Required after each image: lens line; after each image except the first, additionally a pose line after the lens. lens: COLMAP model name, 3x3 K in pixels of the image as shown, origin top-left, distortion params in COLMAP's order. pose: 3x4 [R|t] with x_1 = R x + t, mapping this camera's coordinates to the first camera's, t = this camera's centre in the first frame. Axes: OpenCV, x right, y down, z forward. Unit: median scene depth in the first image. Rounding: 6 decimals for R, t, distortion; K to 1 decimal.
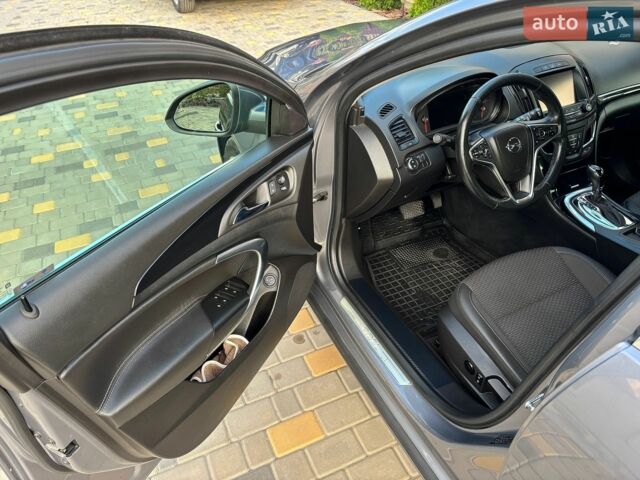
lens RADIAL K [[491.9, 0, 315.0], [0, 491.9, 239.9], [0, 0, 1]] dist [0.013372, -0.004316]
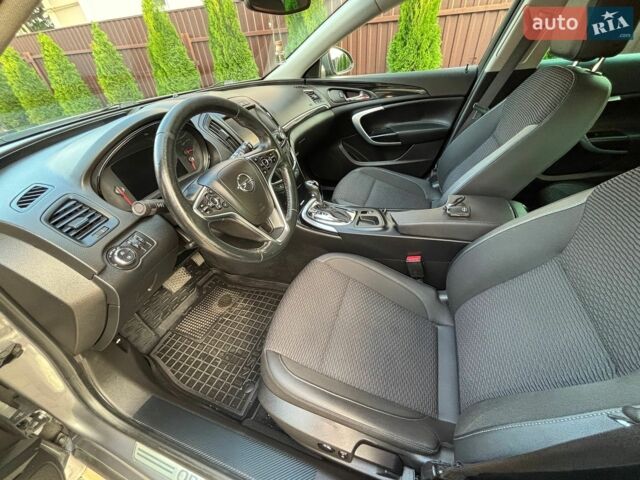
lens RADIAL K [[260.0, 0, 319.0], [0, 260.0, 239.4], [0, 0, 1]] dist [0.002473, -0.002227]
pose [[0.710868, -0.425204, 0.560239, 0.195755], [0.438313, 0.890787, 0.119919, -0.099799], [-0.550043, 0.160314, 0.819605, 0.556882]]
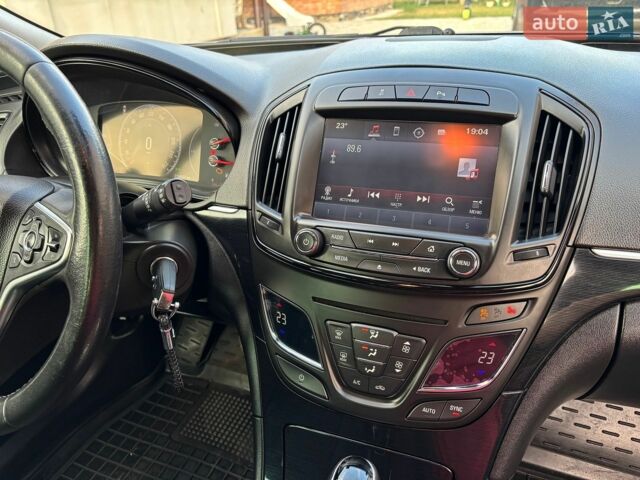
lens RADIAL K [[491.9, 0, 315.0], [0, 491.9, 239.9], [0, 0, 1]] dist [0.013372, -0.004316]
pose [[0.683234, 0.350596, -0.640526, 0.744220], [-0.418953, 0.906664, 0.049382, -0.290829], [0.598055, 0.234610, 0.766347, 0.842908]]
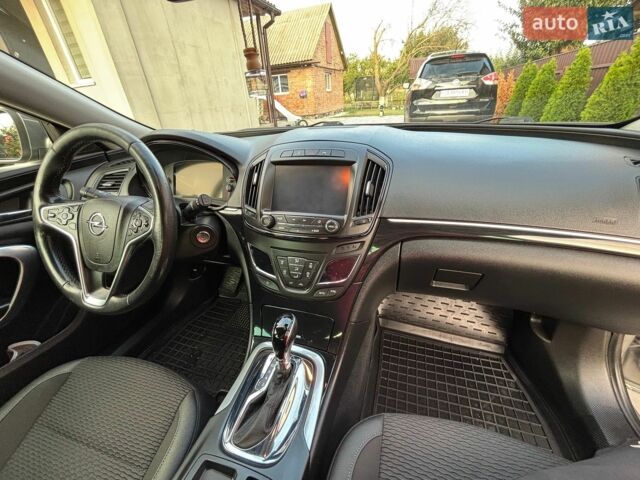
lens RADIAL K [[260.0, 0, 319.0], [0, 260.0, 239.4], [0, 0, 1]] dist [0.002473, -0.002227]
pose [[0.721794, 0.335013, -0.605623, 0.829676], [-0.386781, 0.920898, 0.048441, -0.295252], [0.573946, 0.199279, 0.794276, 0.836292]]
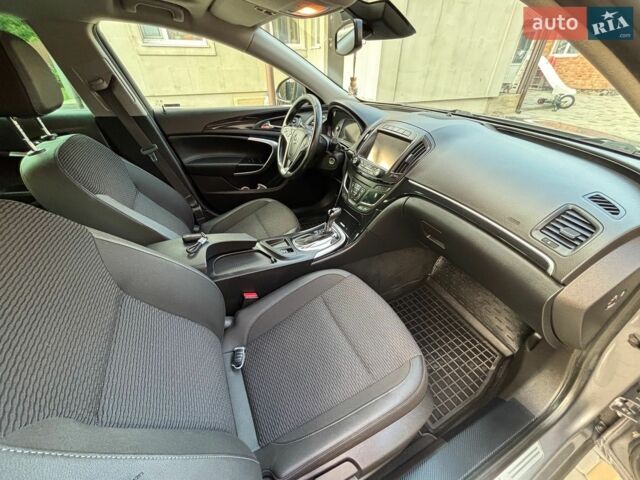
lens RADIAL K [[250.1, 0, 319.0], [0, 250.1, 243.1], [0, 0, 1]] dist [-0.001603, 0.000093]
pose [[-0.014193, 0.625206, -0.780330, 1.209370], [-0.588476, 0.625715, 0.512031, -0.422612], [0.808390, 0.466473, 0.359038, 0.870977]]
